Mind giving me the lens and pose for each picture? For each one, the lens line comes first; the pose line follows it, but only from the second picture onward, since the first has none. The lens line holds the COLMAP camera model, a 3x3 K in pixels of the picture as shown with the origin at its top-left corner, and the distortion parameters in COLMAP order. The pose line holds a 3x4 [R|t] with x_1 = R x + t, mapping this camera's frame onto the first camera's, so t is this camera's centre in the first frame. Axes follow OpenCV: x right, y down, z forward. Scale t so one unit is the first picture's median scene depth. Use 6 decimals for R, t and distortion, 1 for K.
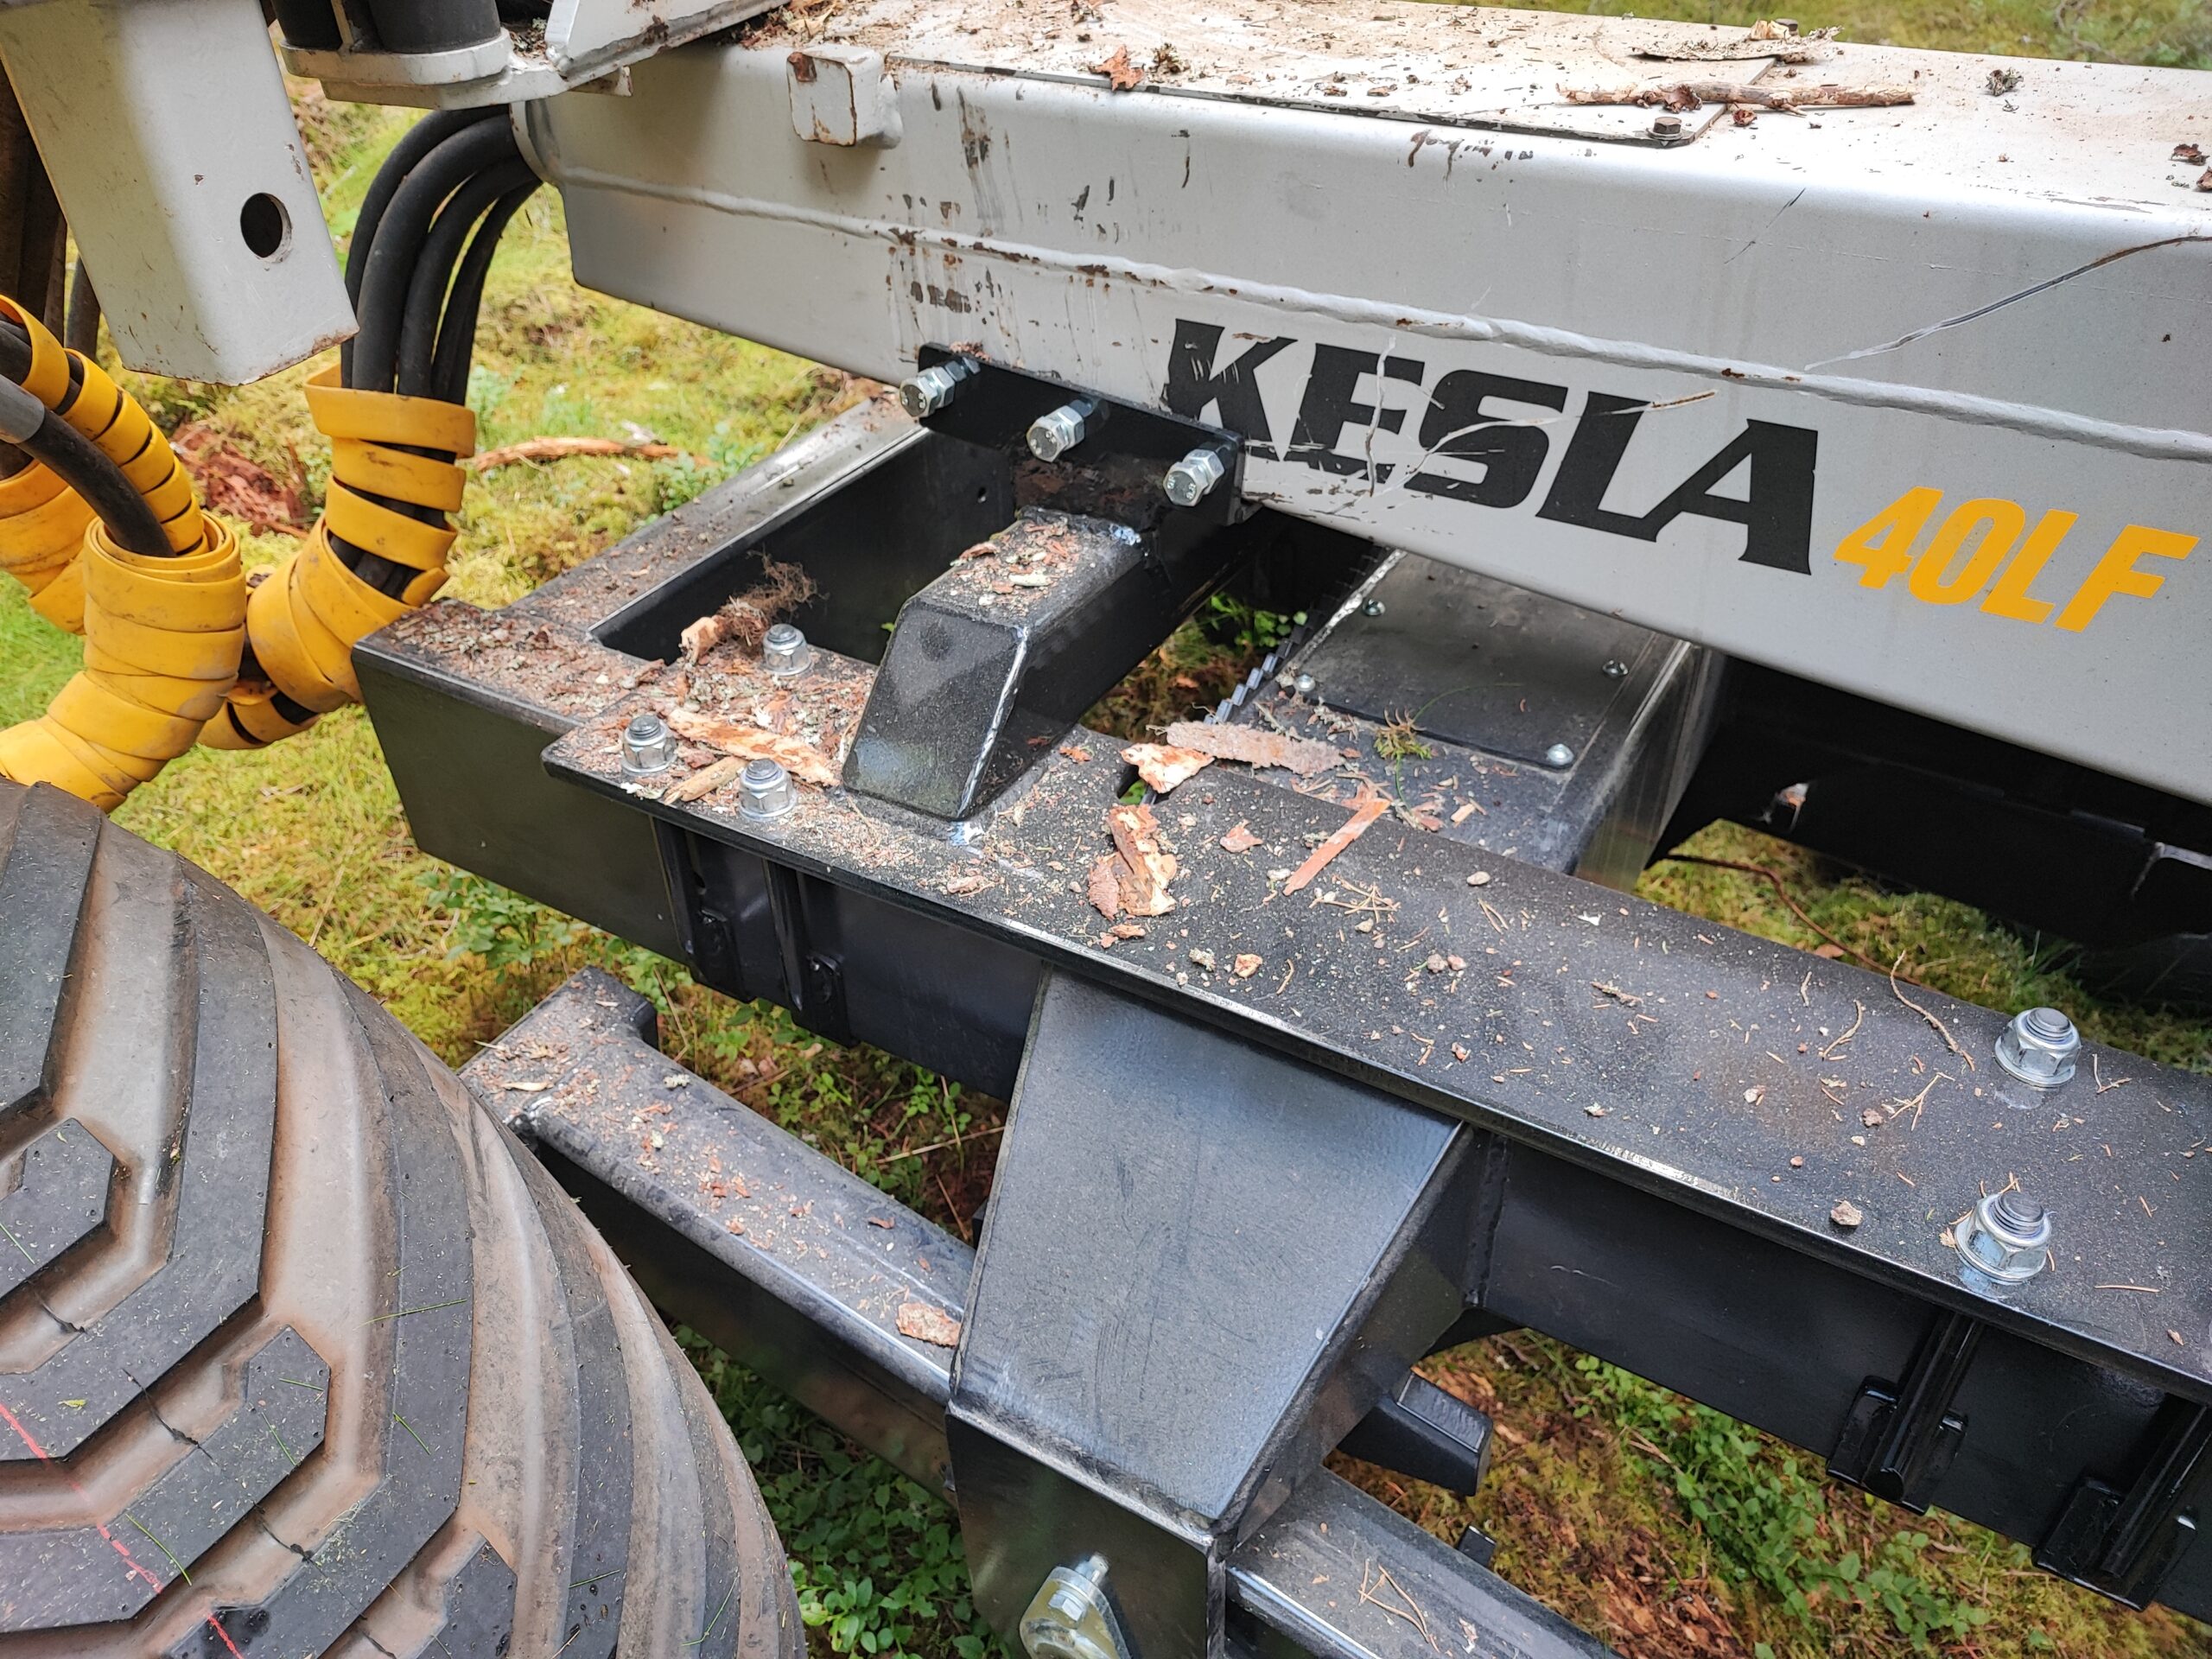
lens RADIAL K [[1634.3, 0, 1106.0], [0, 1634.3, 829.5], [0, 0, 1]] dist [0.026106, -0.021859]
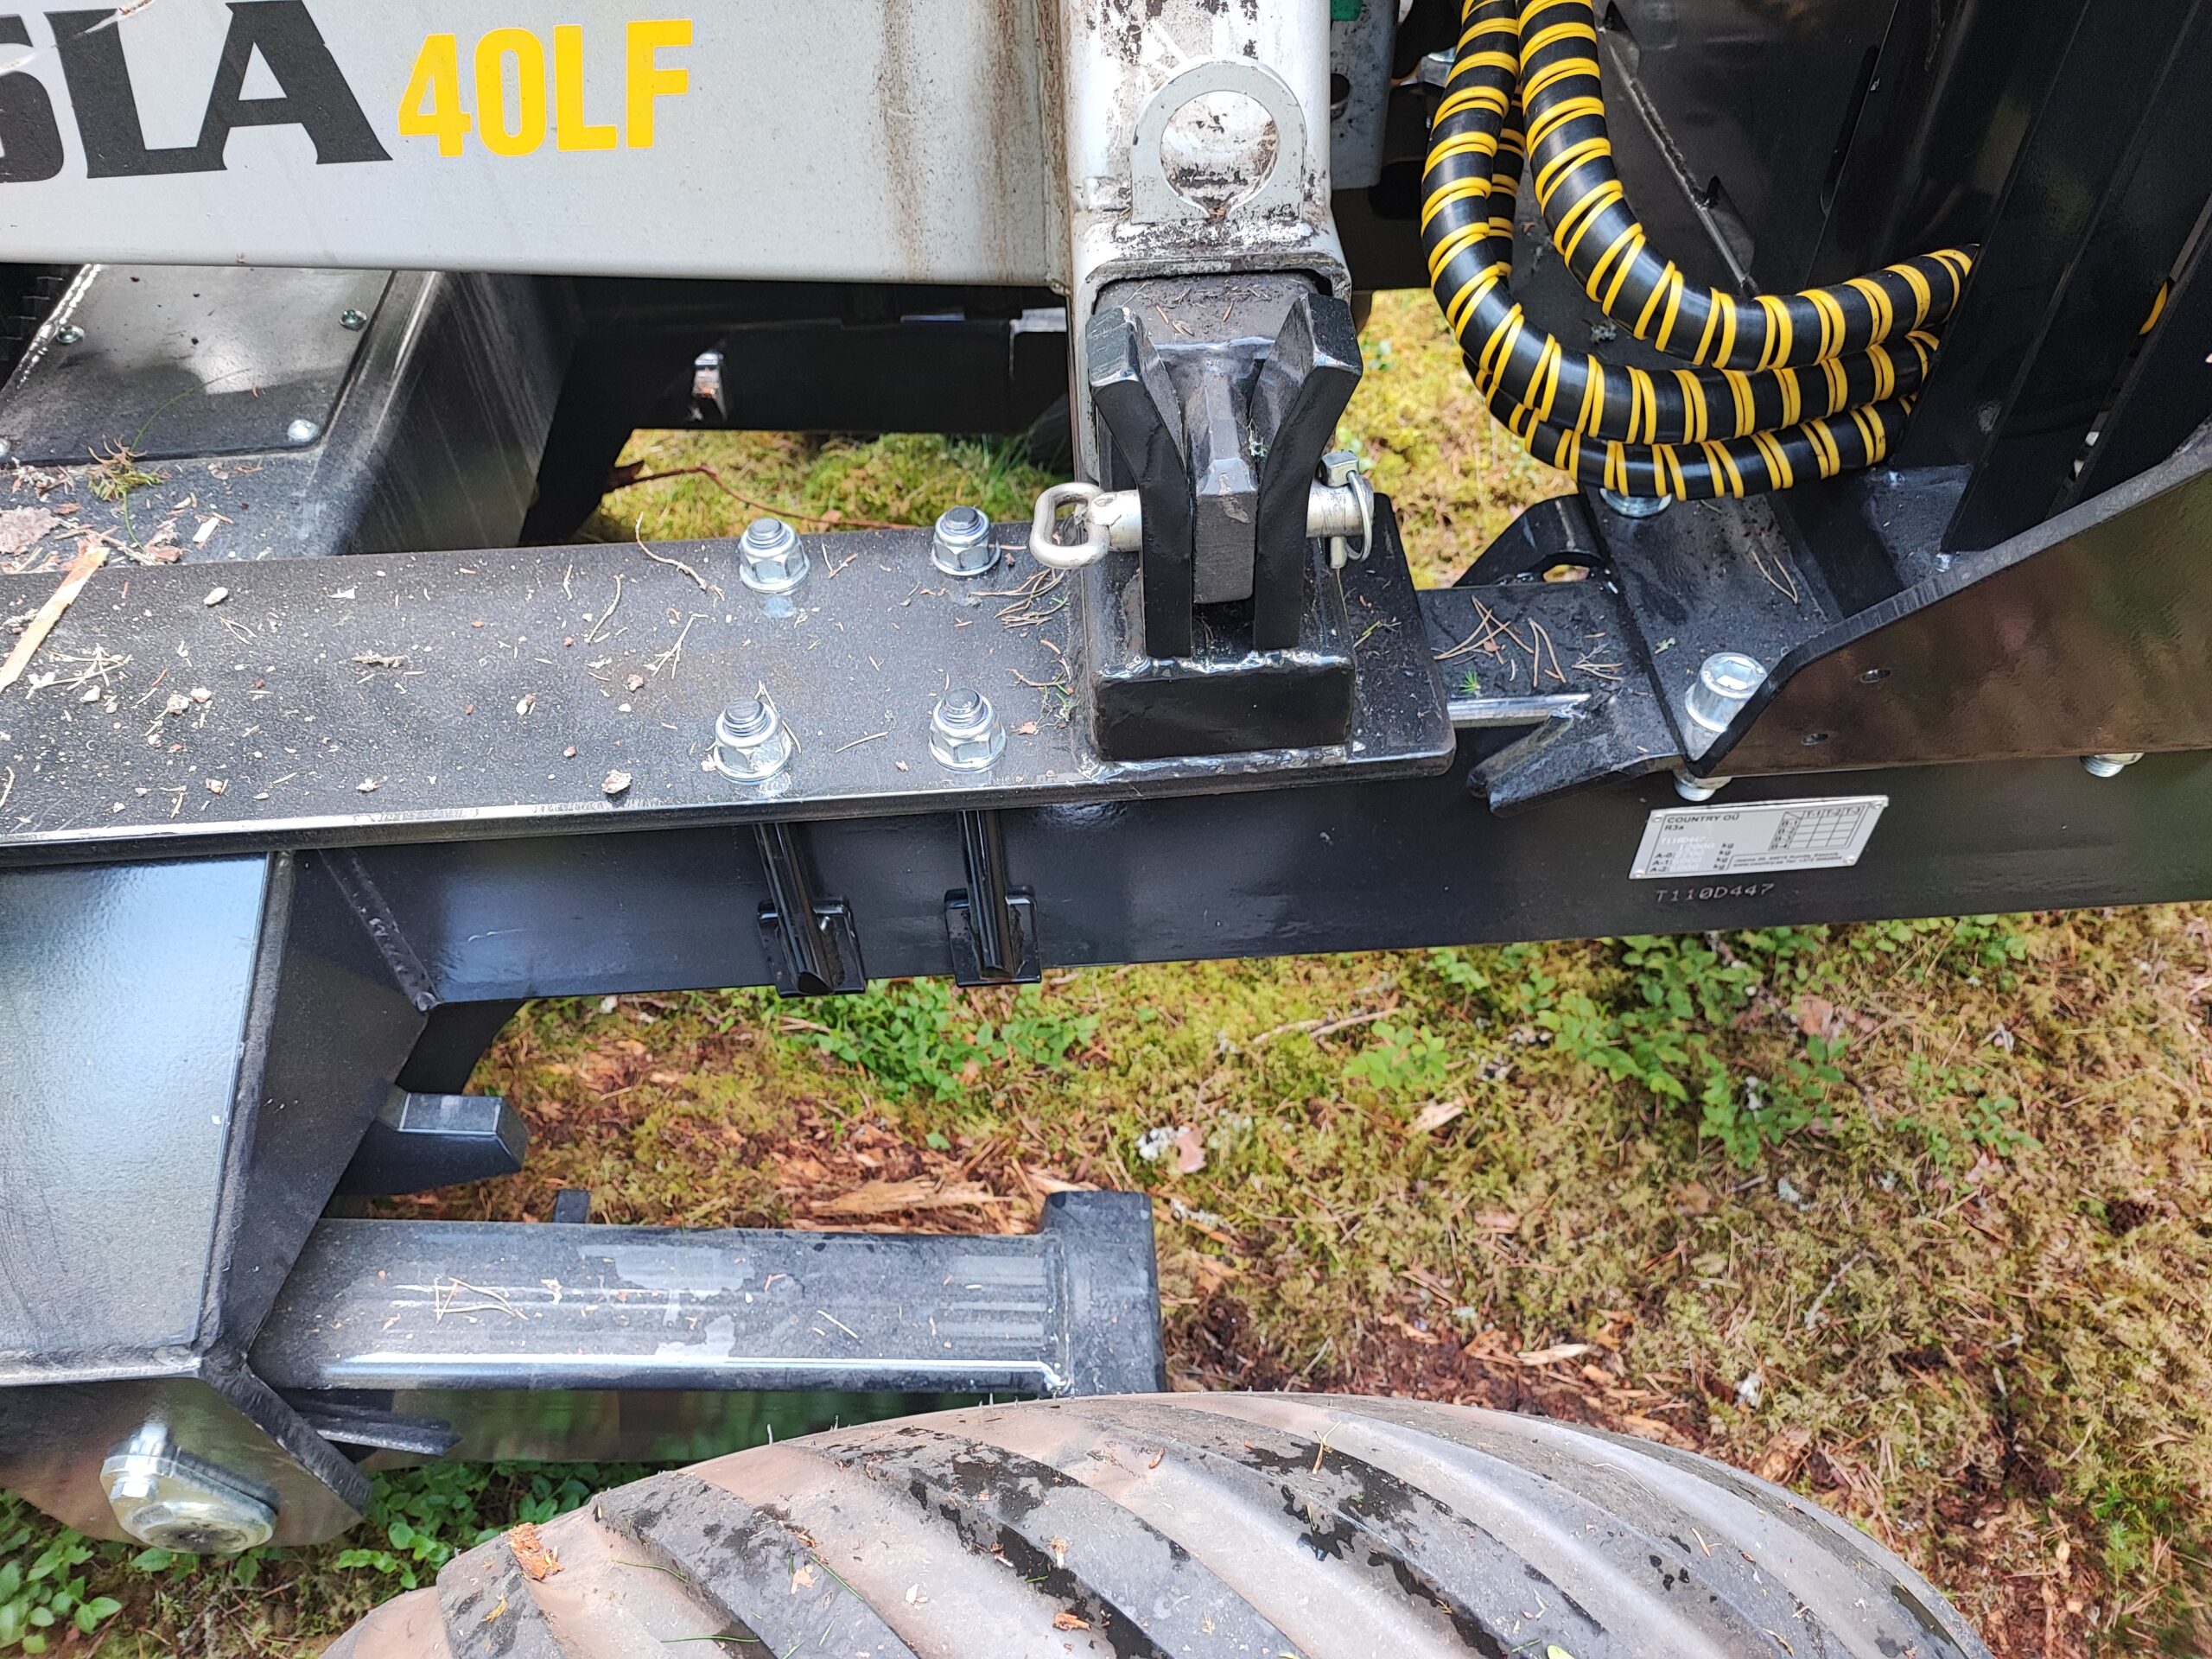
lens RADIAL K [[1634.3, 0, 1106.0], [0, 1634.3, 829.5], [0, 0, 1]] dist [0.026106, -0.021859]
pose [[0.834047, -0.420920, 0.356639, 0.263243], [0.342837, 0.901914, 0.262707, 0.077466], [-0.432236, -0.096841, 0.896545, -0.045651]]
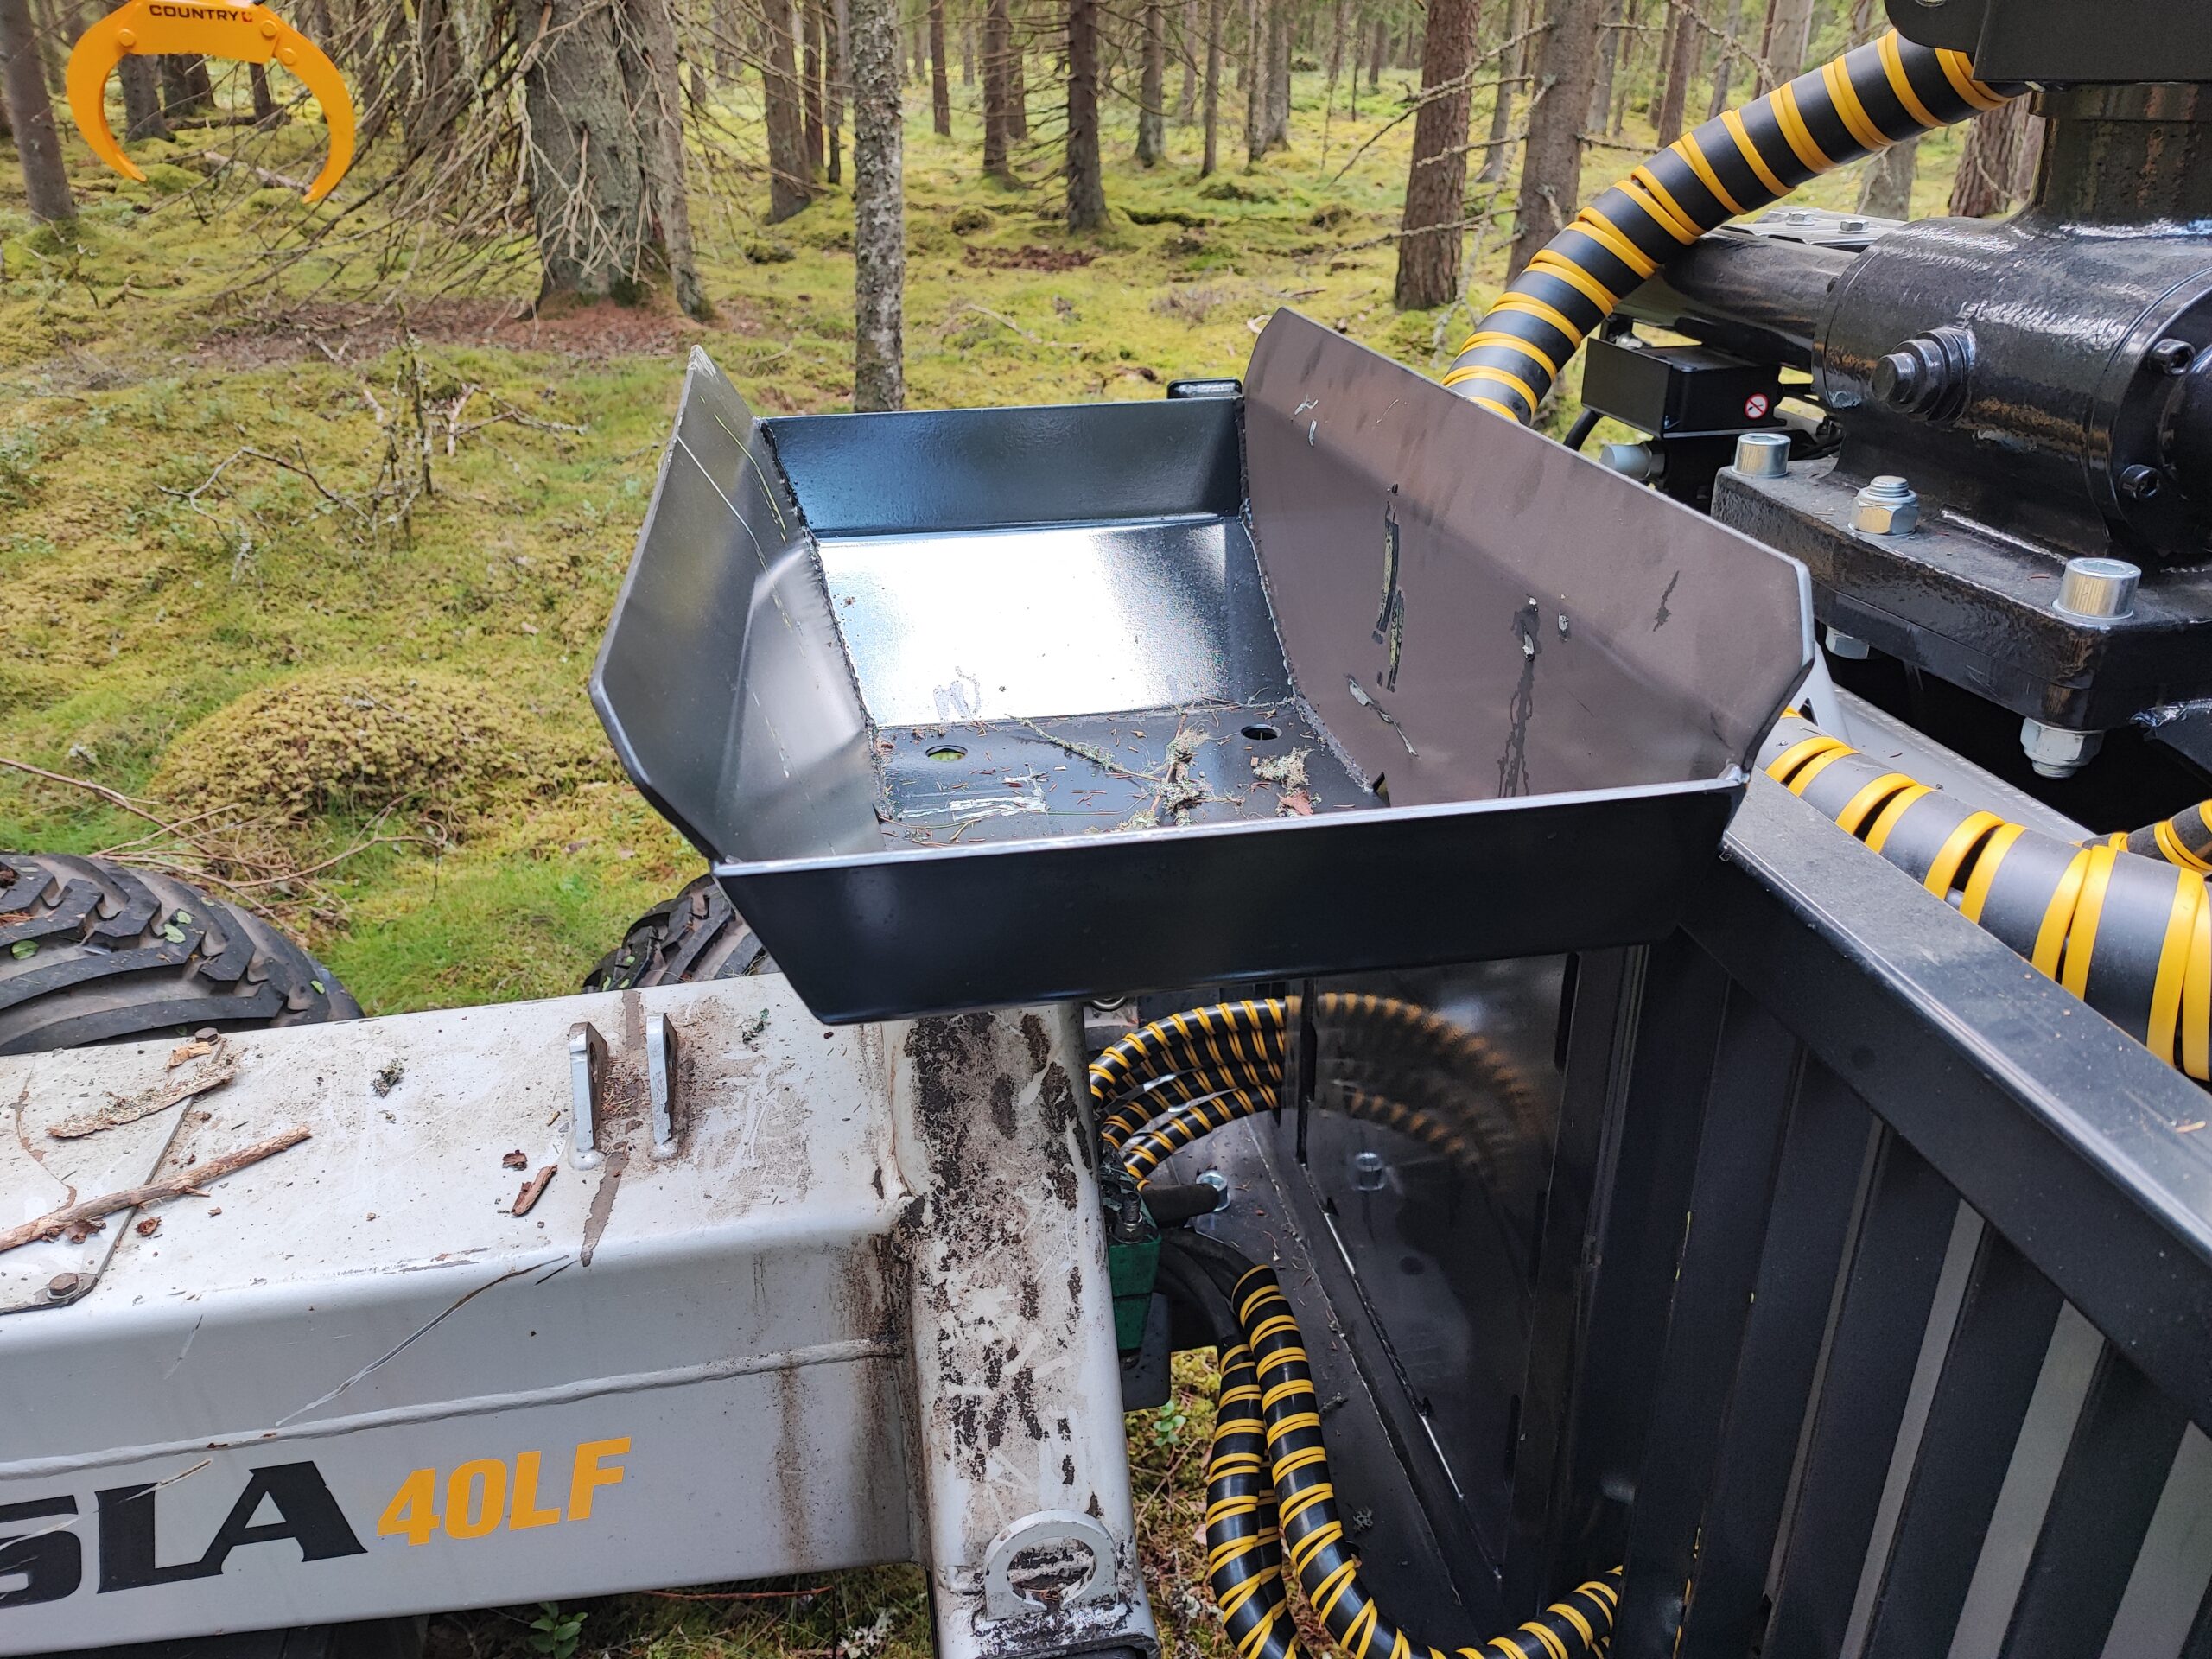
lens RADIAL K [[1610.0, 0, 1106.8], [0, 1610.0, 817.0], [0, 0, 1]] dist [0.039504, -0.046856]
pose [[0.753178, -0.274731, 0.597701, 0.272304], [0.396503, 0.914607, -0.079248, -0.314492], [-0.524889, 0.296678, 0.797793, -0.295221]]
